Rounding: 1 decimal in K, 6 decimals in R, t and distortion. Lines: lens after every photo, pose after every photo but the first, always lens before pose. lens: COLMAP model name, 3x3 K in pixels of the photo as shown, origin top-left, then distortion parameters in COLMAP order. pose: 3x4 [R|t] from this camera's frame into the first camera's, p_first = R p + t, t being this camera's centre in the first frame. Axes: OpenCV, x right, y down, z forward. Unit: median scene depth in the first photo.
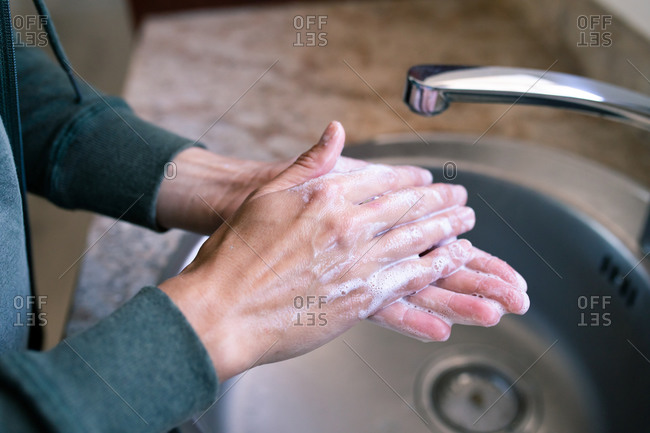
lens RADIAL K [[710.2, 0, 325.0], [0, 710.2, 216.5], [0, 0, 1]] dist [-0.006800, -0.001618]
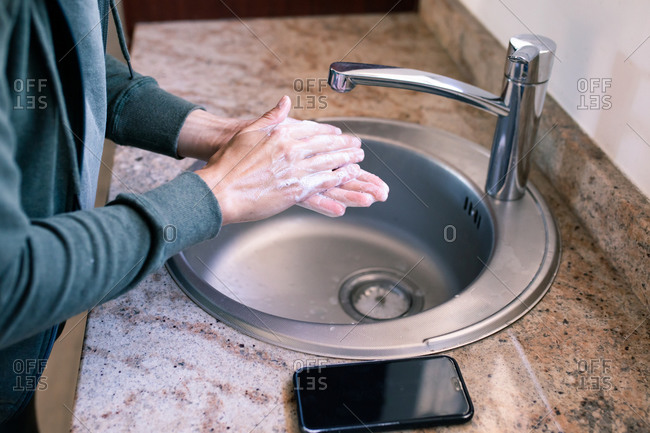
lens RADIAL K [[710.2, 0, 325.0], [0, 710.2, 216.5], [0, 0, 1]] dist [-0.006800, -0.001618]
pose [[0.996853, 0.034720, 0.071266, -0.004681], [-0.034234, 0.999382, -0.008026, 0.187185], [-0.071500, 0.005561, 0.997425, -0.799691]]
